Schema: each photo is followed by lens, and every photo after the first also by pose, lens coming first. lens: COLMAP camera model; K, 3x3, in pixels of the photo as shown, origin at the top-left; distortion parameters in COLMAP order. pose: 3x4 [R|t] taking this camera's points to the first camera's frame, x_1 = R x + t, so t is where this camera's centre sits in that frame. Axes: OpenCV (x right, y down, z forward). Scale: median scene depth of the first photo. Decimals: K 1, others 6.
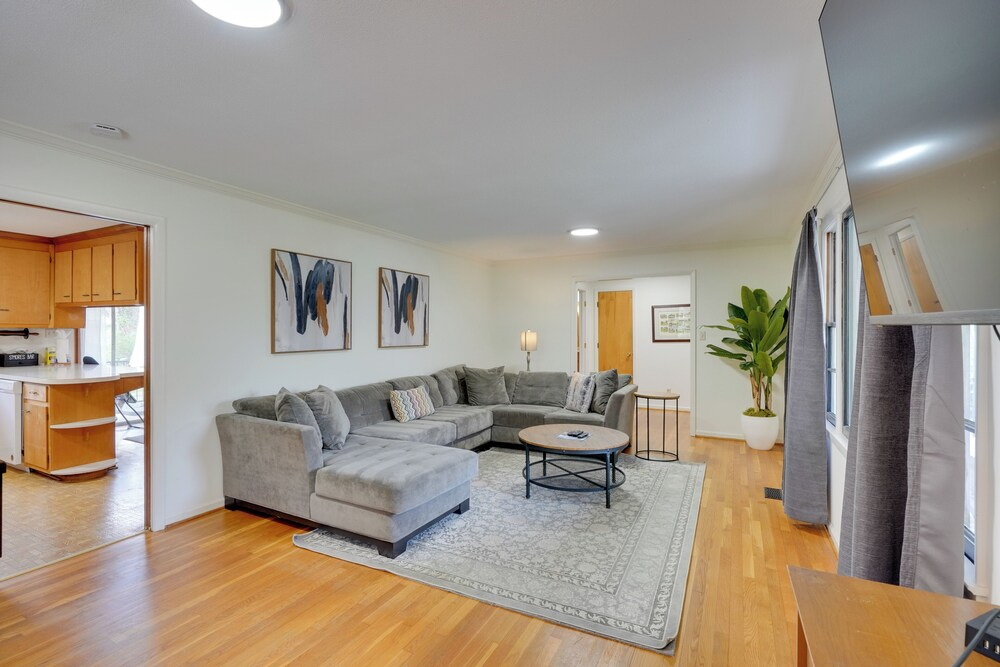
lens RADIAL K [[459.7, 0, 501.4], [0, 459.7, 331.2], [0, 0, 1]] dist [0.000848, -0.000022]
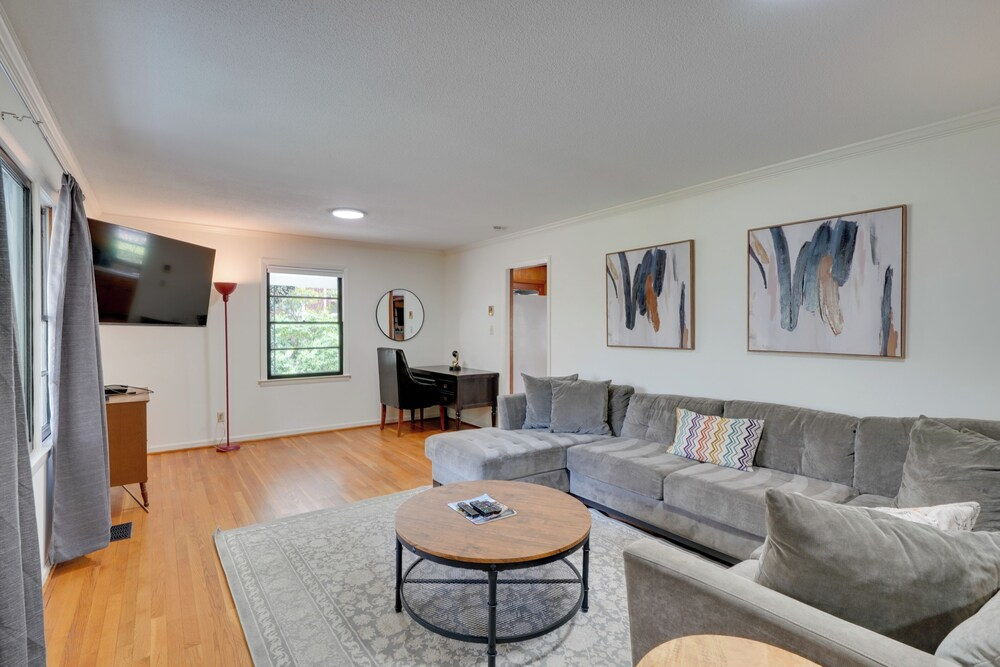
lens RADIAL K [[496.6, 0, 507.4], [0, 496.6, 335.2], [0, 0, 1]] dist [-0.005387, -0.000082]
pose [[-0.462506, 0.015115, -0.886487, 0.644575], [0.000531, 0.999859, 0.016771, 0.000301], [0.886616, 0.007286, -0.462449, 1.230889]]
